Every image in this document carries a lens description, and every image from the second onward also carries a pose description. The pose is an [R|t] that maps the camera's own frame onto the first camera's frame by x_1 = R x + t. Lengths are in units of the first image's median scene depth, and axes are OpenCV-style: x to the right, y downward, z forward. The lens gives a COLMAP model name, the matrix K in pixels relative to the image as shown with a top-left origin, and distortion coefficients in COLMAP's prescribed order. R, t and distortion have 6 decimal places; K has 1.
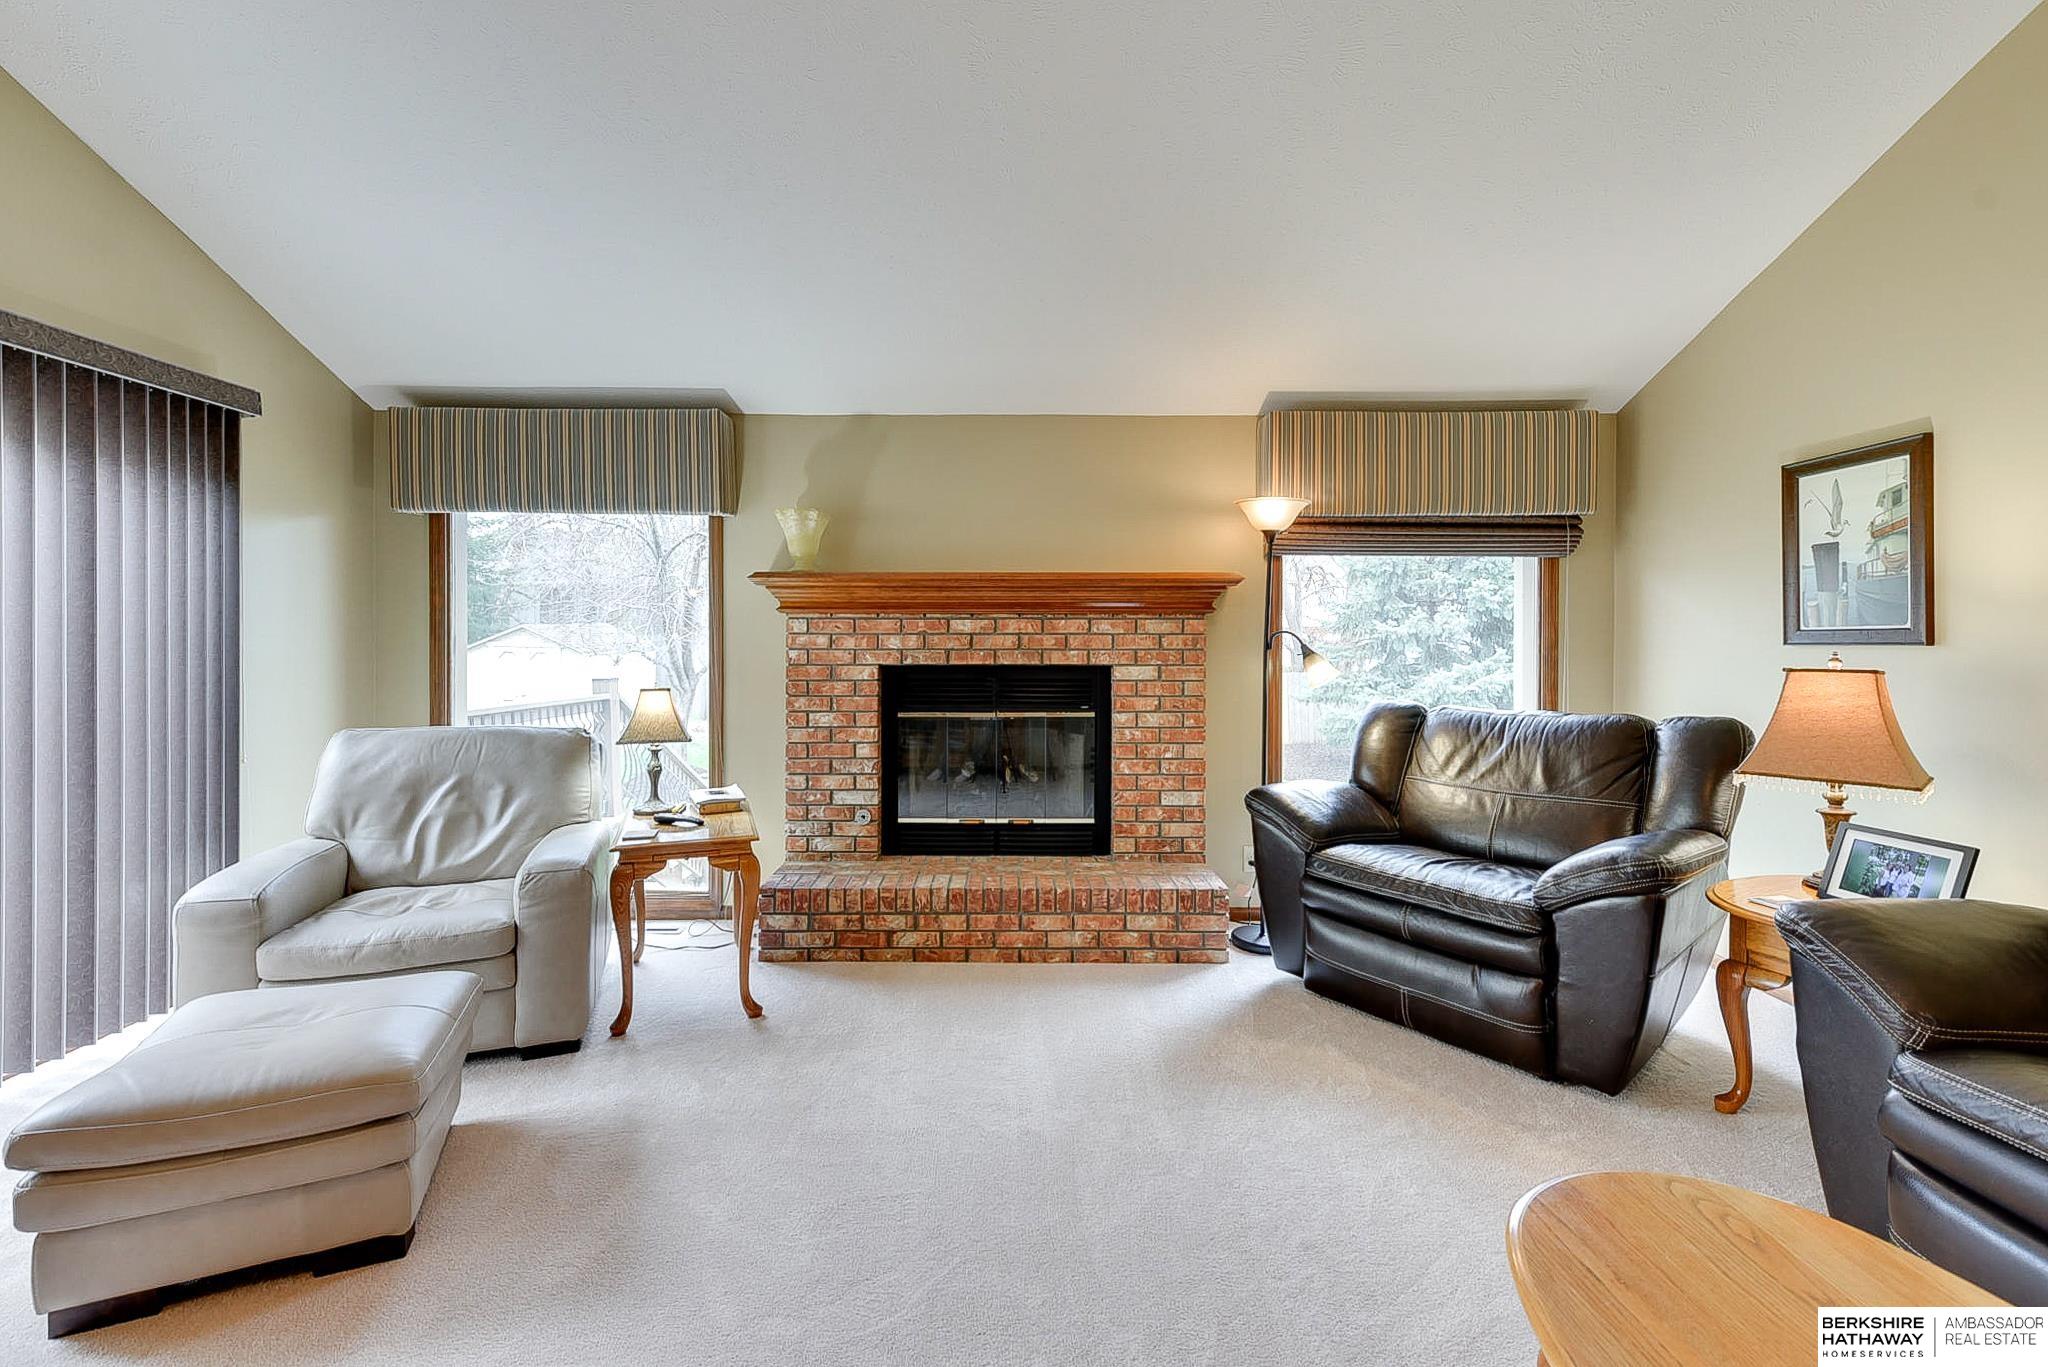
lens RADIAL K [[869.3, 0, 1013.1], [0, 869.3, 640.8], [0, 0, 1]] dist [0.009610, -0.003124]
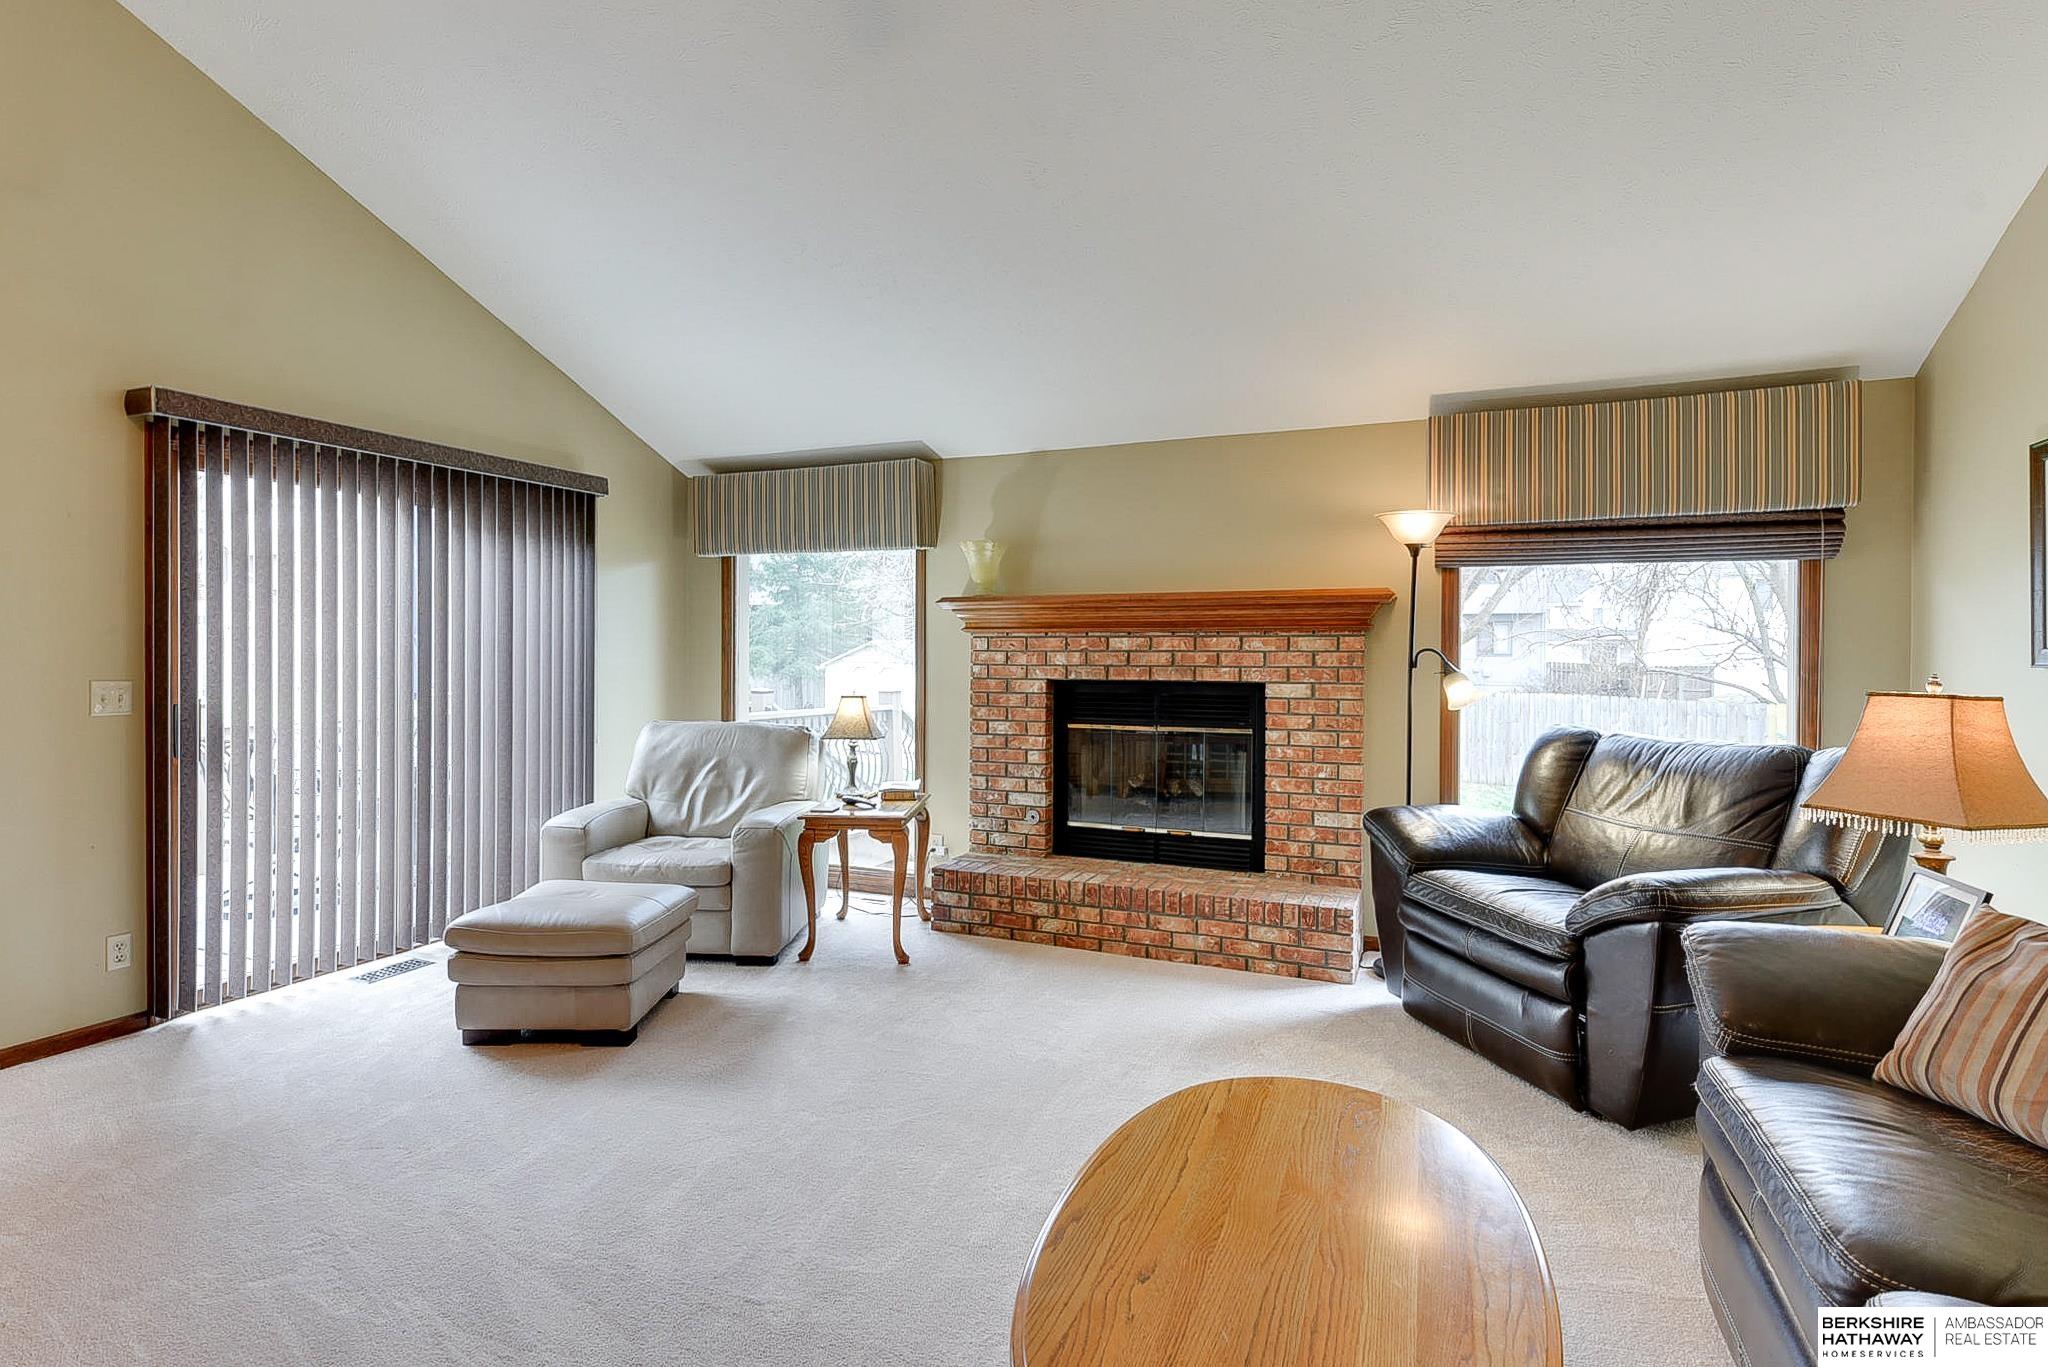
lens RADIAL K [[1016.8, 0, 1007.5], [0, 1016.8, 652.8], [0, 0, 1]] dist [0.003948, -0.000303]
pose [[0.916530, 0.001887, -0.399962, 0.349864], [-0.003229, 0.999991, -0.002683, -0.002453], [0.399953, 0.003750, 0.916528, -0.217784]]
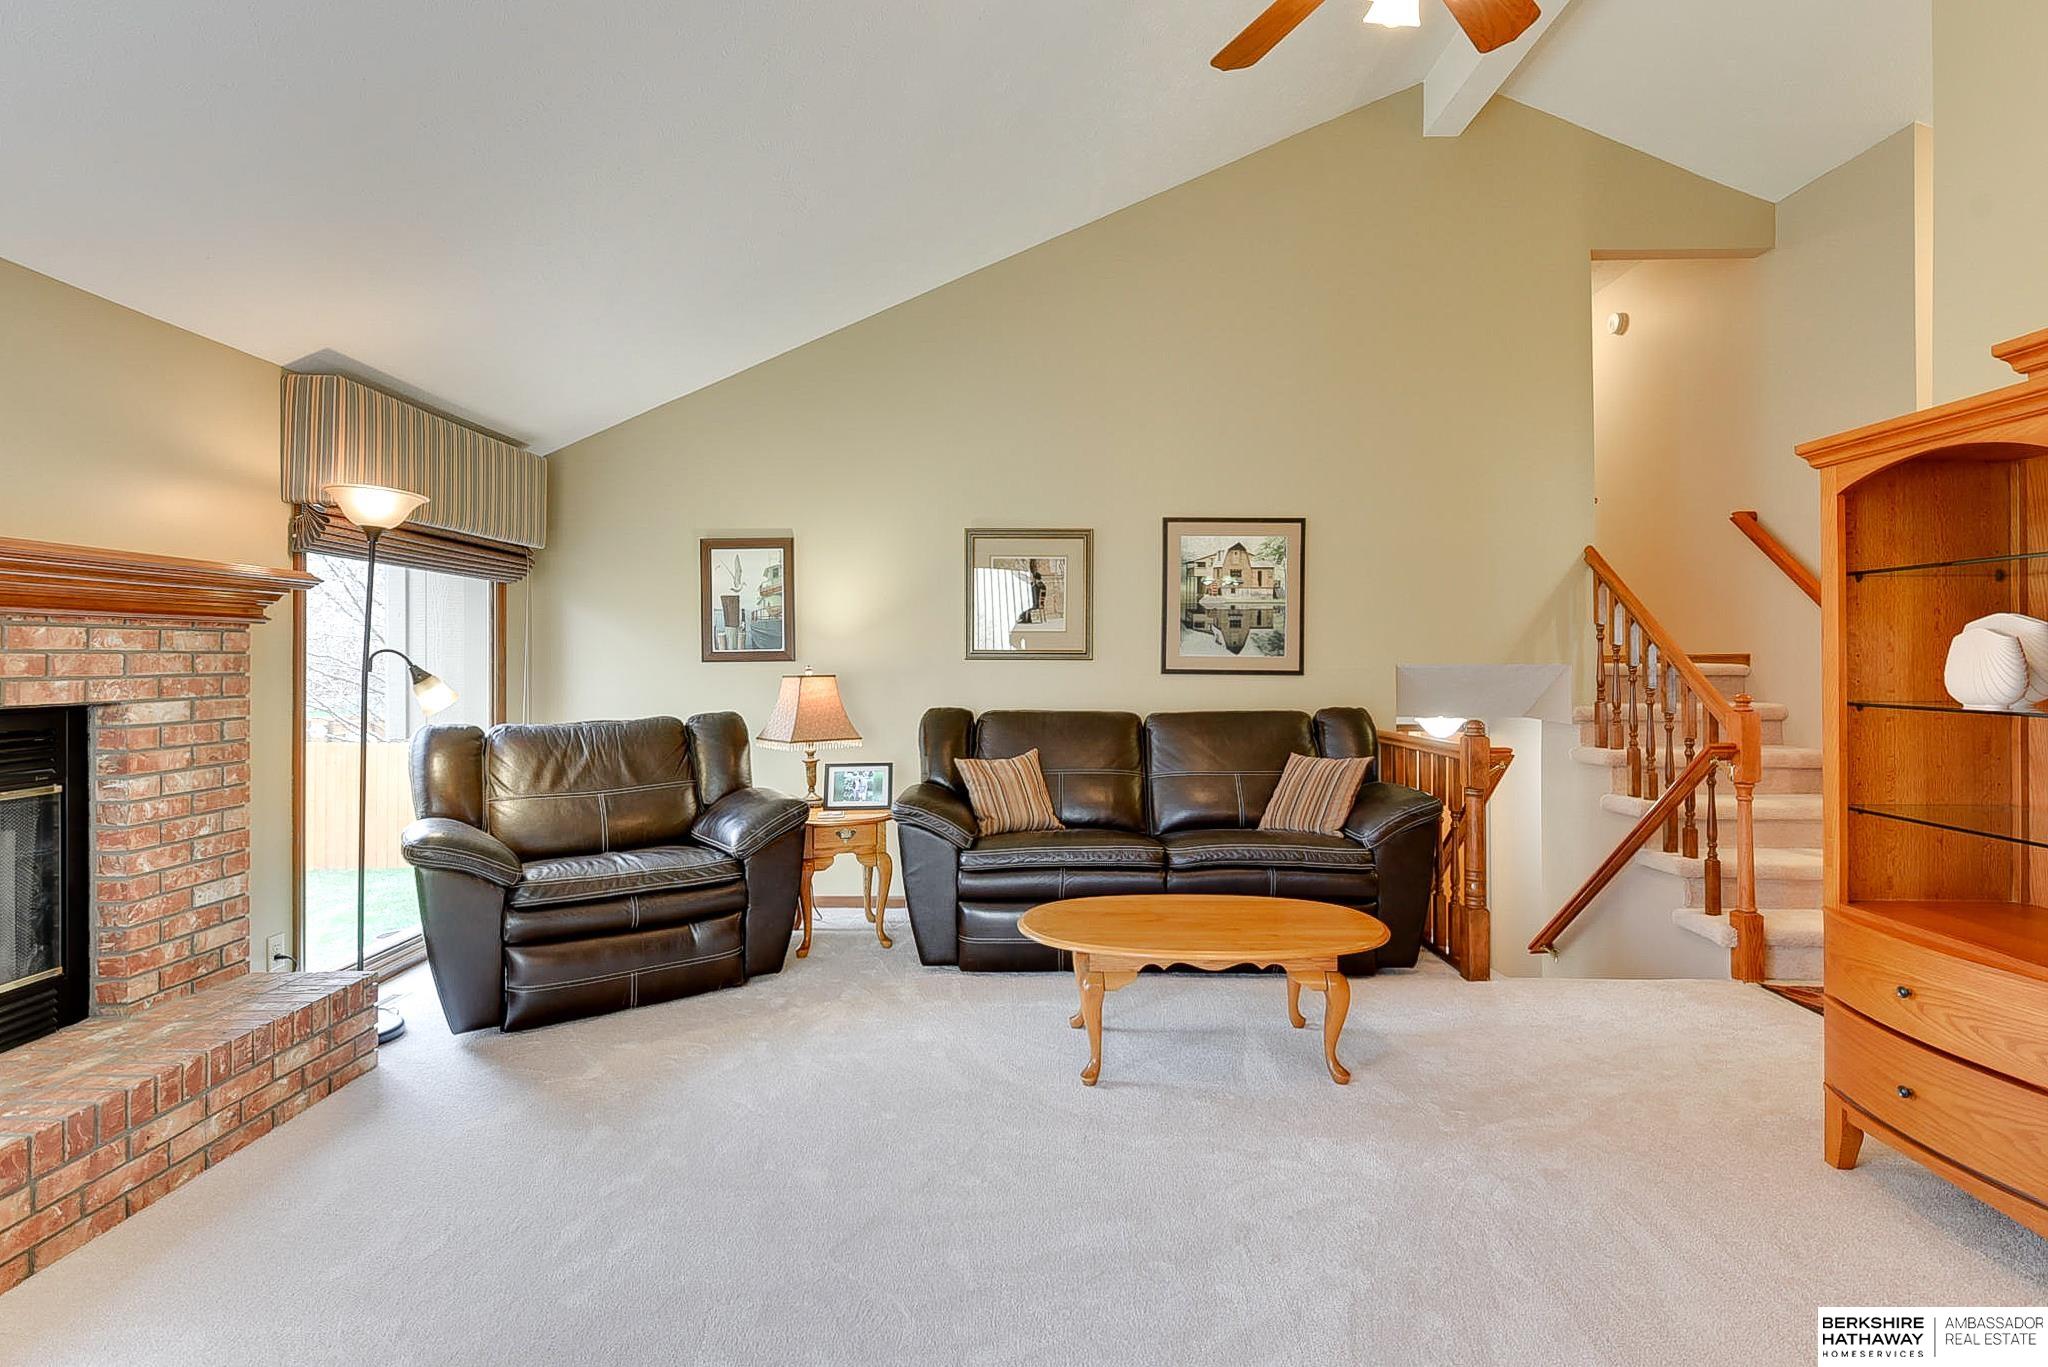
lens RADIAL K [[947.4, 0, 1021.2], [0, 947.4, 648.5], [0, 0, 1]] dist [0.004011, -0.003719]
pose [[0.023763, 0.008365, 0.999683, -0.612579], [0.005003, 0.999951, -0.008487, -0.001518], [-0.999705, 0.005203, 0.023720, 0.386038]]
